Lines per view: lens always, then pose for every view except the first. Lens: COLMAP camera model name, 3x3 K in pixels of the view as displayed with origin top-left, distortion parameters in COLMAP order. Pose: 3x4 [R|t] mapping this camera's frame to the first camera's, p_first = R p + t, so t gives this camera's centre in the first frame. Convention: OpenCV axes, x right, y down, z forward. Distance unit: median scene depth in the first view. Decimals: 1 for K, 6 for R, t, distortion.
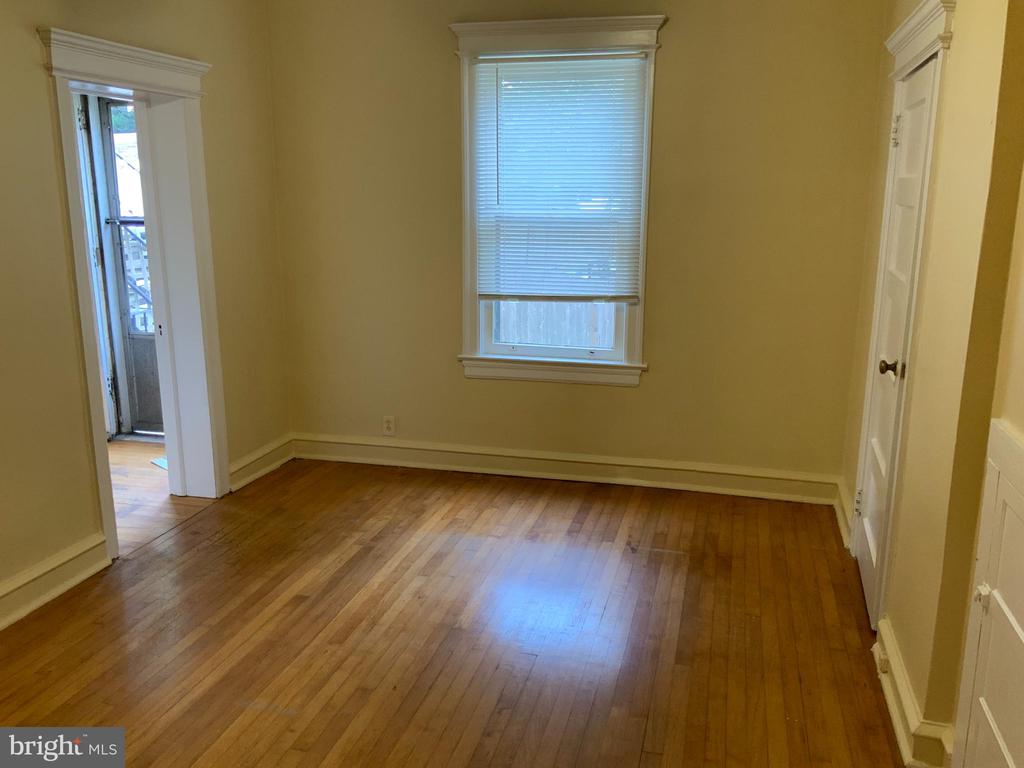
lens RADIAL K [[862.8, 0, 513.6], [0, 862.8, 385.7], [0, 0, 1]] dist [0.072912, -0.088421]
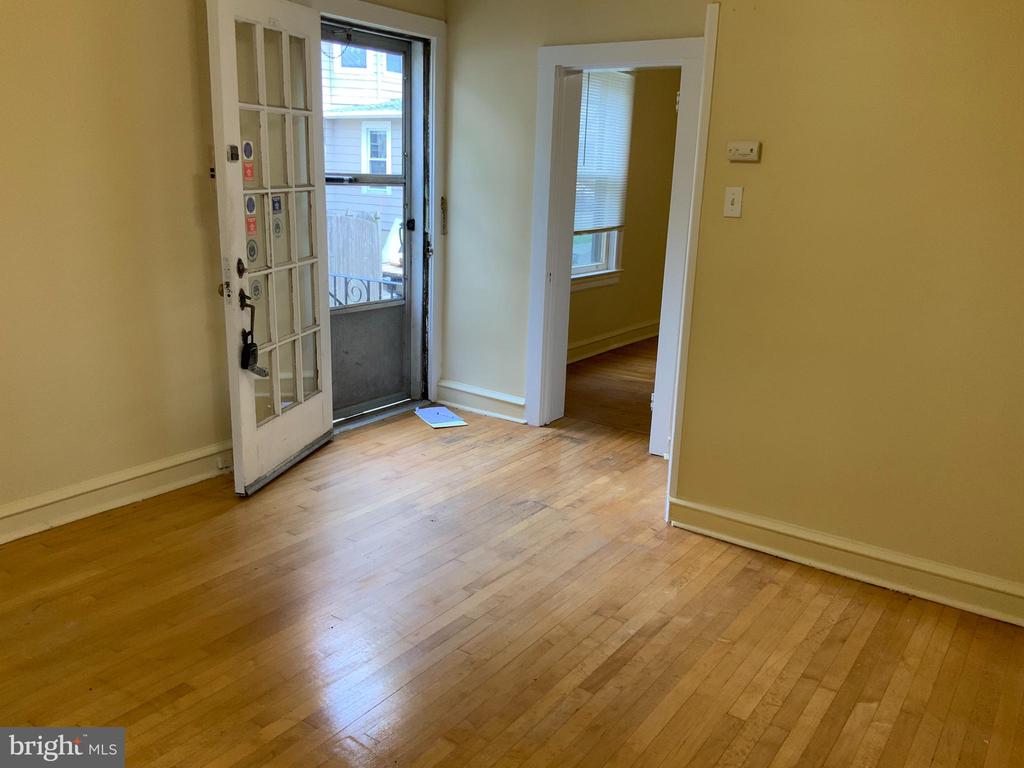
lens RADIAL K [[862.8, 0, 510.9], [0, 862.8, 383.6], [0, 0, 1]] dist [0.072912, -0.088421]
pose [[0.348478, -0.214822, 0.912368, -1.496121], [0.193946, 0.968843, 0.154042, -0.111110], [-0.917032, 0.123270, 0.379284, 0.644225]]
